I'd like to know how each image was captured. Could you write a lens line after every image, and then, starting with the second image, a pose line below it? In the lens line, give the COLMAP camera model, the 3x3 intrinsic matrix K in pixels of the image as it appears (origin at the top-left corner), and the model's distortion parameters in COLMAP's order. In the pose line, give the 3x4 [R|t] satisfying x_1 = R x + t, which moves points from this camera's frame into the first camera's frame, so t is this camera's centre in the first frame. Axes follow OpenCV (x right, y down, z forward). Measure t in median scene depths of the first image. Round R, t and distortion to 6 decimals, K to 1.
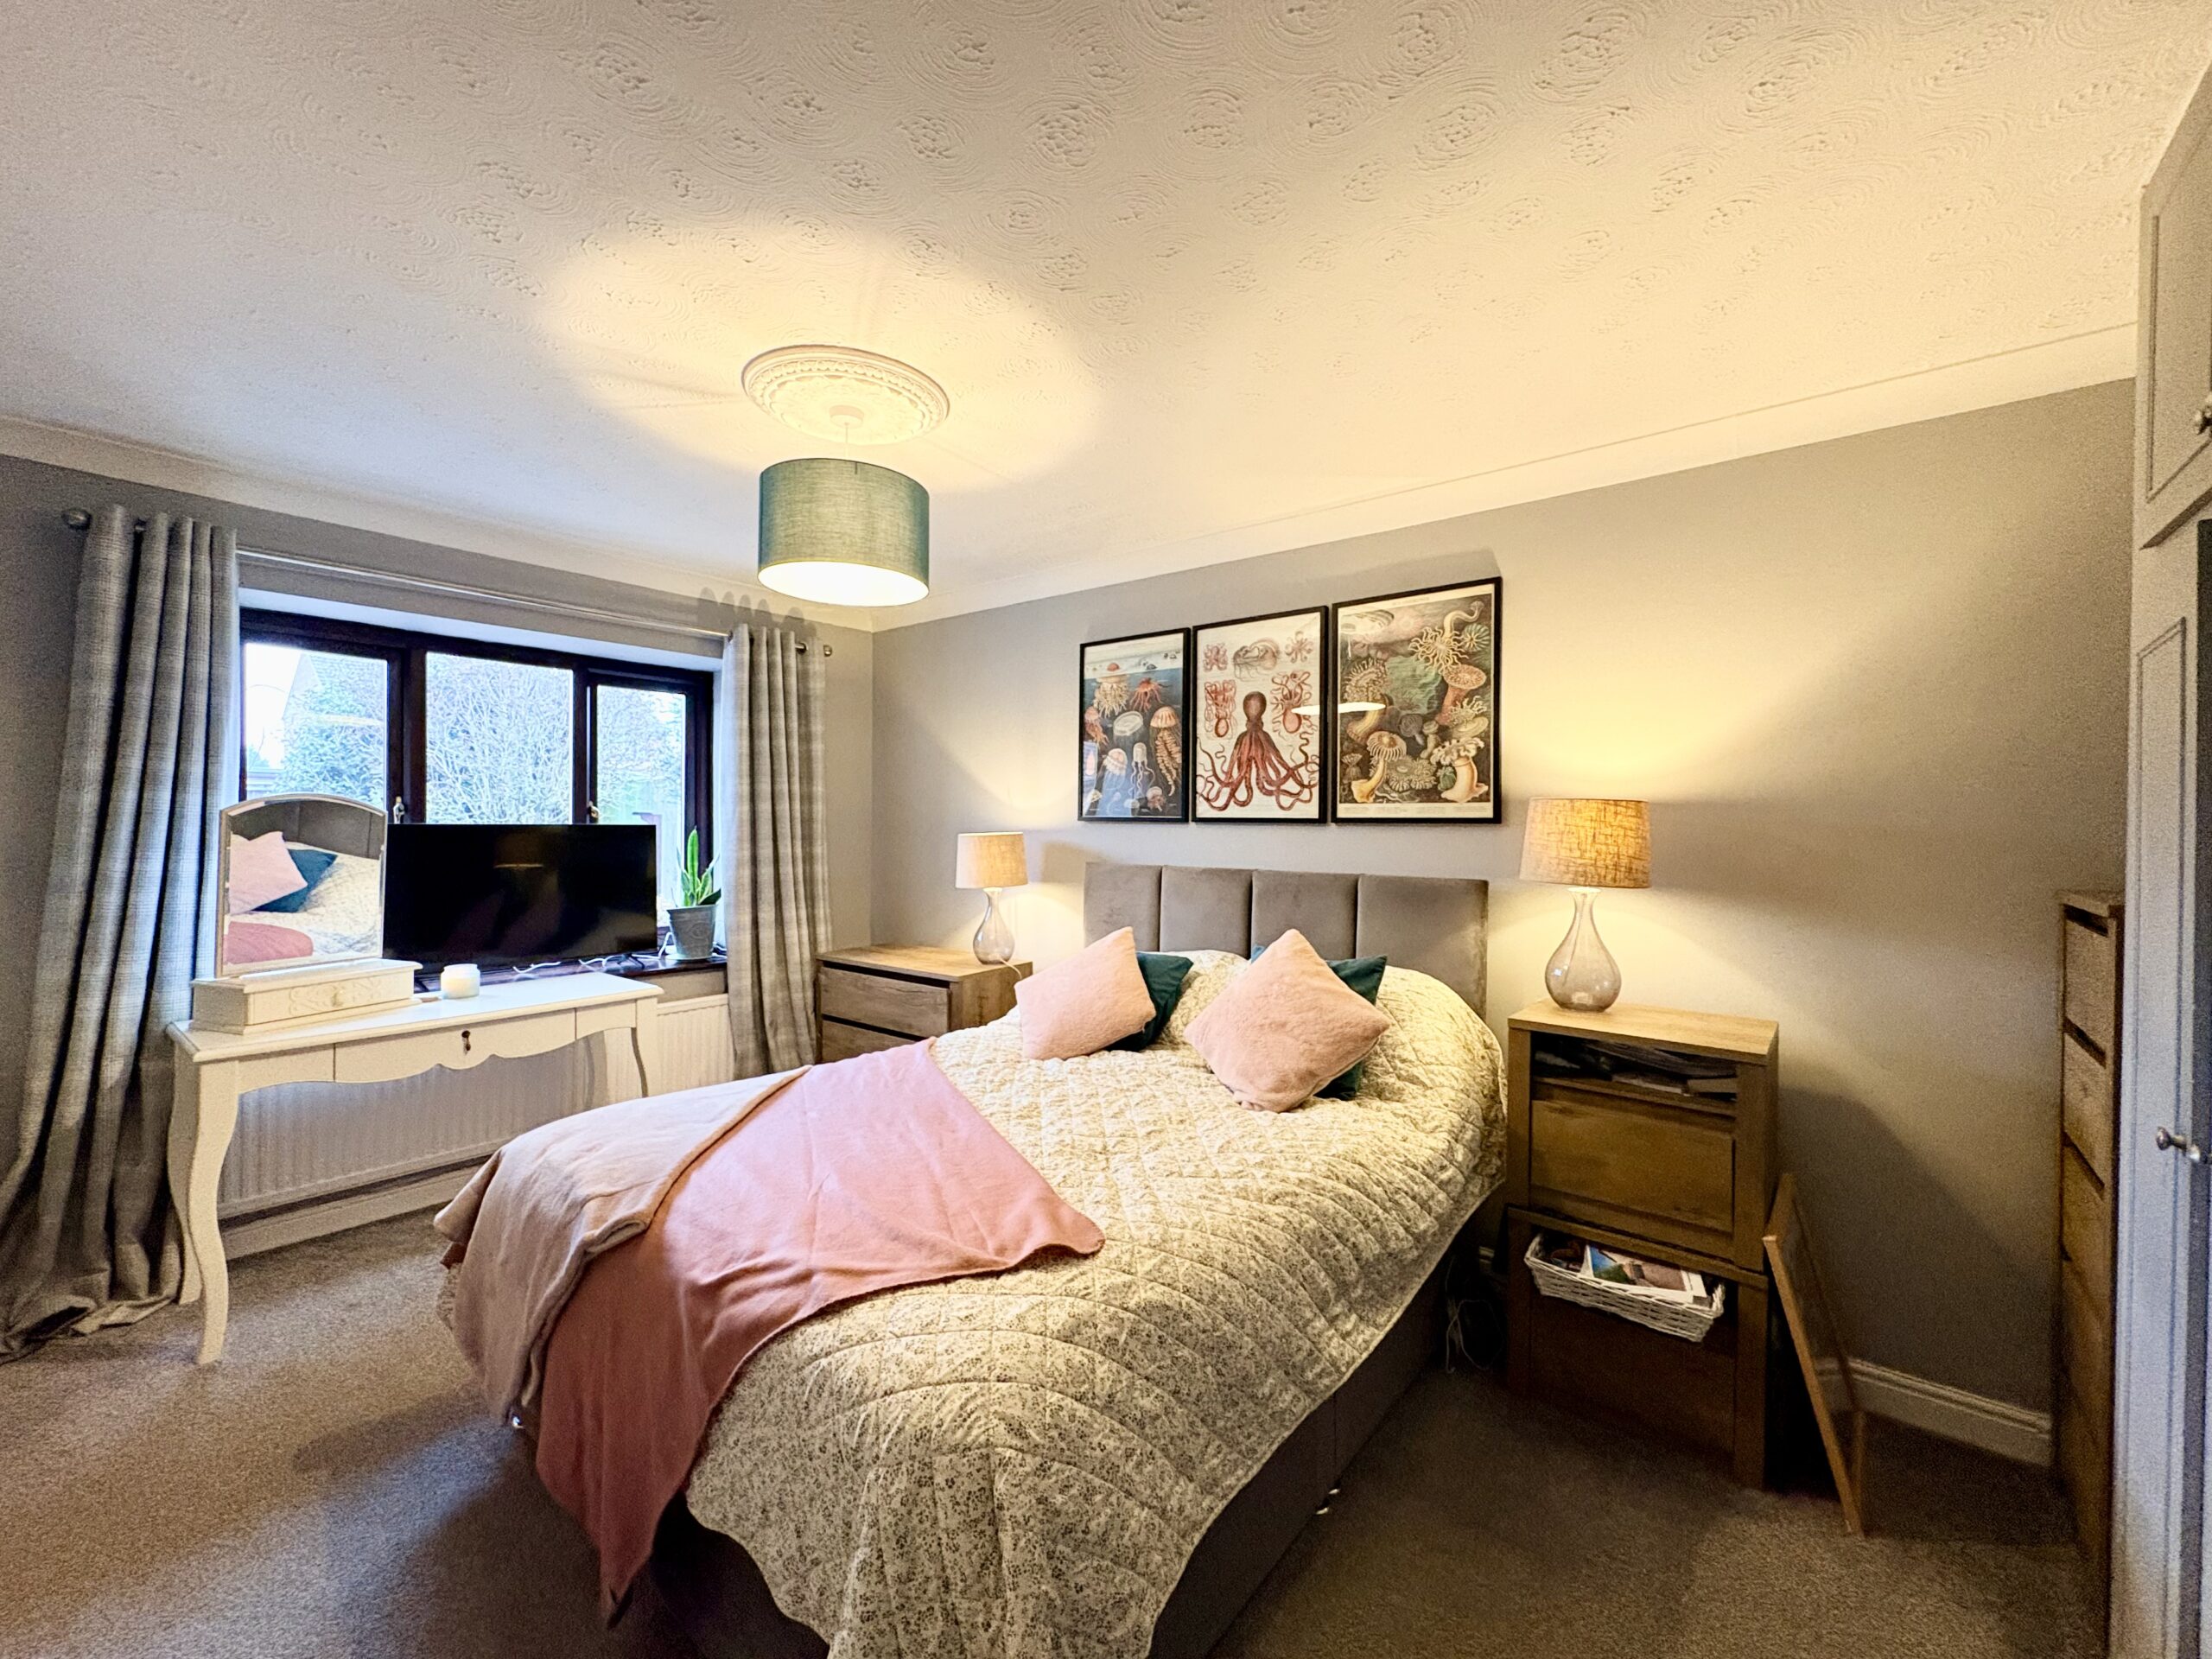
lens RADIAL K [[878.7, 0, 1098.2], [0, 878.7, 826.1], [0, 0, 1]] dist [0.000804, 0.000040]
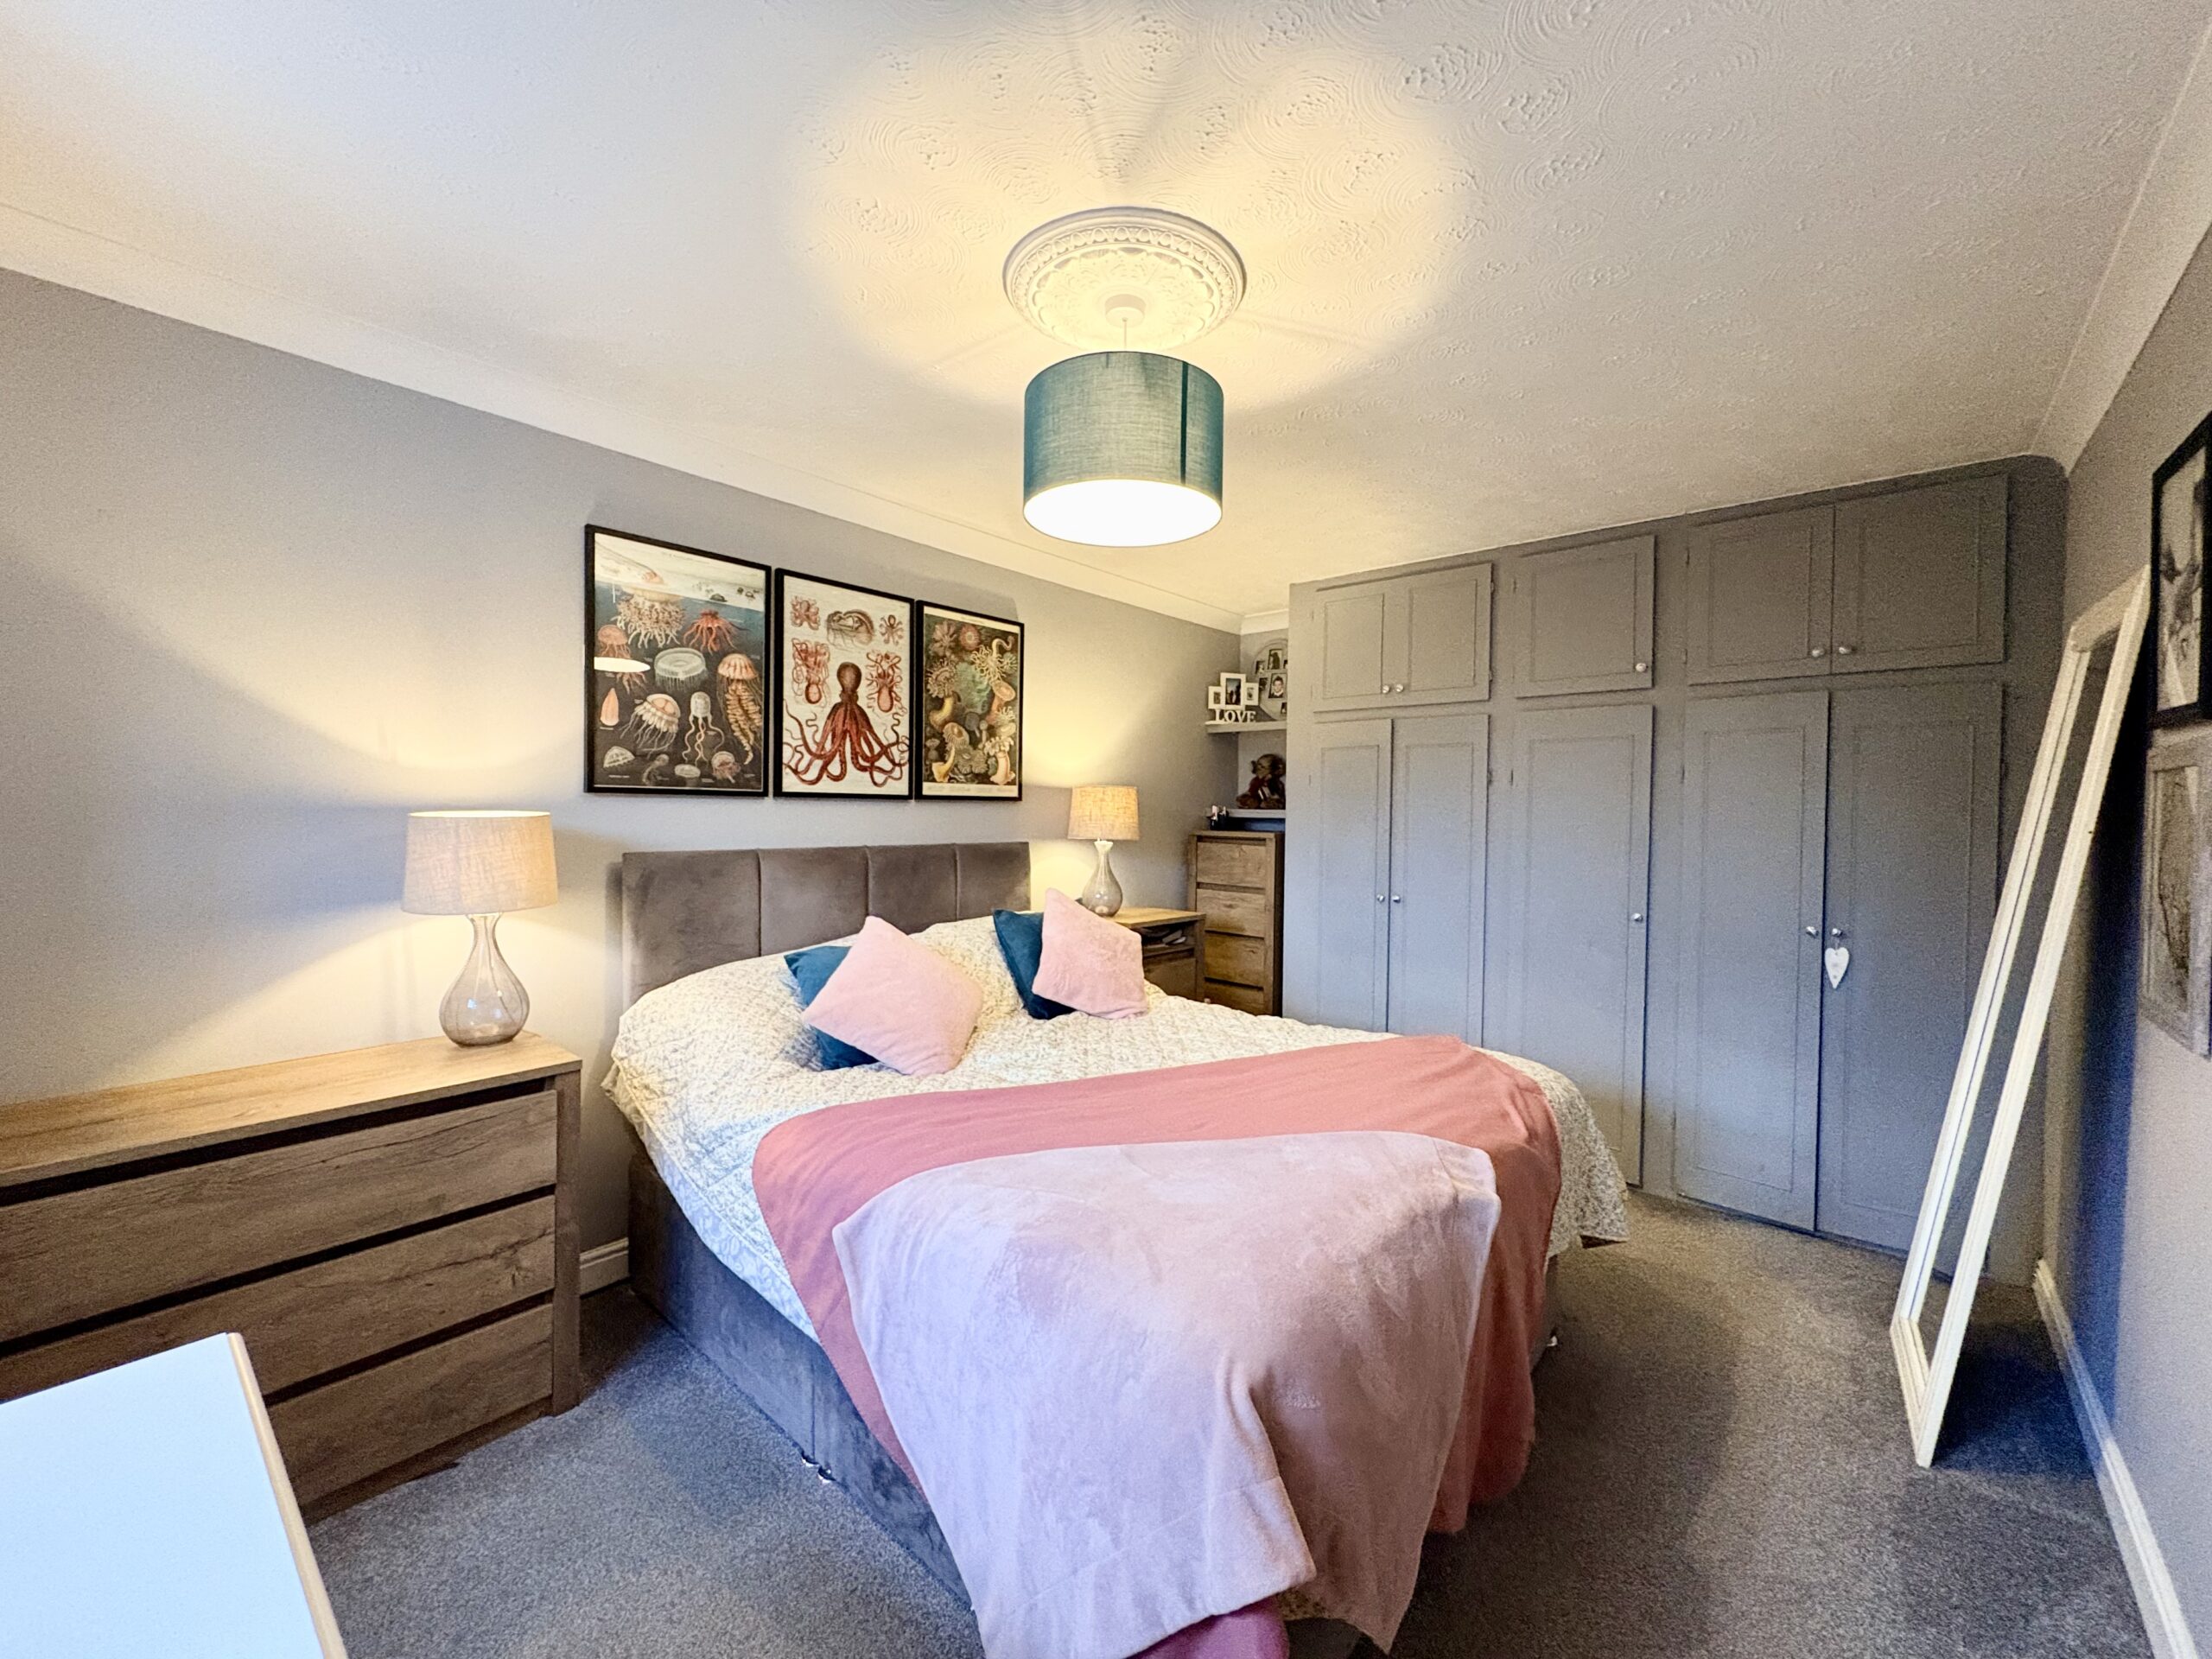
lens RADIAL K [[878.7, 0, 1098.2], [0, 878.7, 826.1], [0, 0, 1]] dist [0.000804, 0.000040]
pose [[0.039455, -0.021114, 0.998998, -0.777461], [-0.001310, 0.999775, 0.021182, 0.005616], [-0.999221, -0.002144, 0.039418, 0.688726]]
